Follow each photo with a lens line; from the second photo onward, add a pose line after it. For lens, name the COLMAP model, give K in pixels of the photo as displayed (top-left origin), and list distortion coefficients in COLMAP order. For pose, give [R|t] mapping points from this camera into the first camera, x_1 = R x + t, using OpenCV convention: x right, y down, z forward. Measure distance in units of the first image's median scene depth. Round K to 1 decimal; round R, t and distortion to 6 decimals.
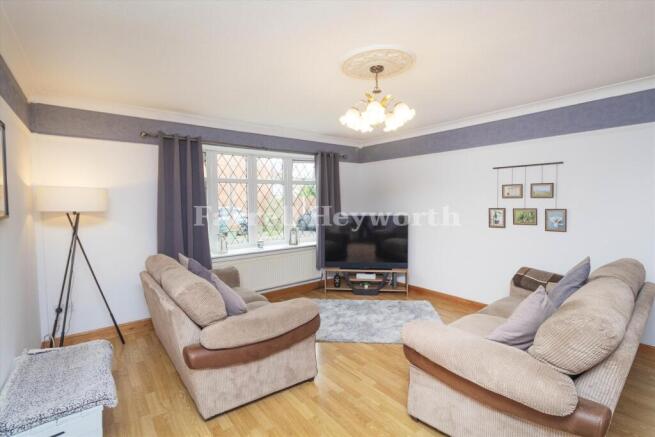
lens RADIAL K [[305.5, 0, 327.5], [0, 305.5, 218.5], [0, 0, 1]] dist [-0.000696, -0.000021]
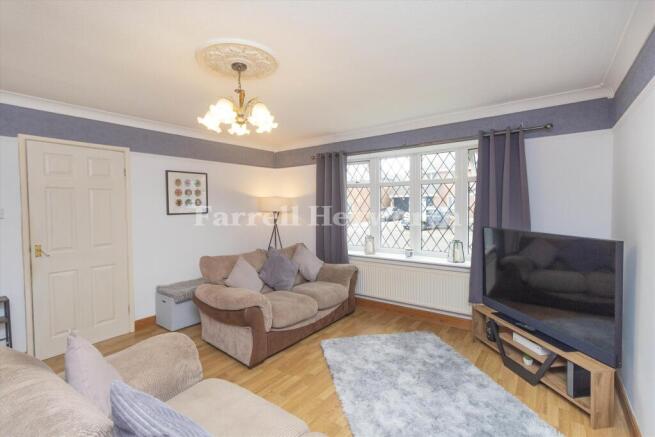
lens RADIAL K [[309.2, 0, 326.5], [0, 309.2, 215.6], [0, 0, 1]] dist [0.085501, -0.000028]
pose [[0.276568, 0.042496, -0.960054, 0.631572], [-0.055120, 0.998079, 0.028301, -0.038860], [0.959412, 0.045091, 0.278379, 0.537201]]
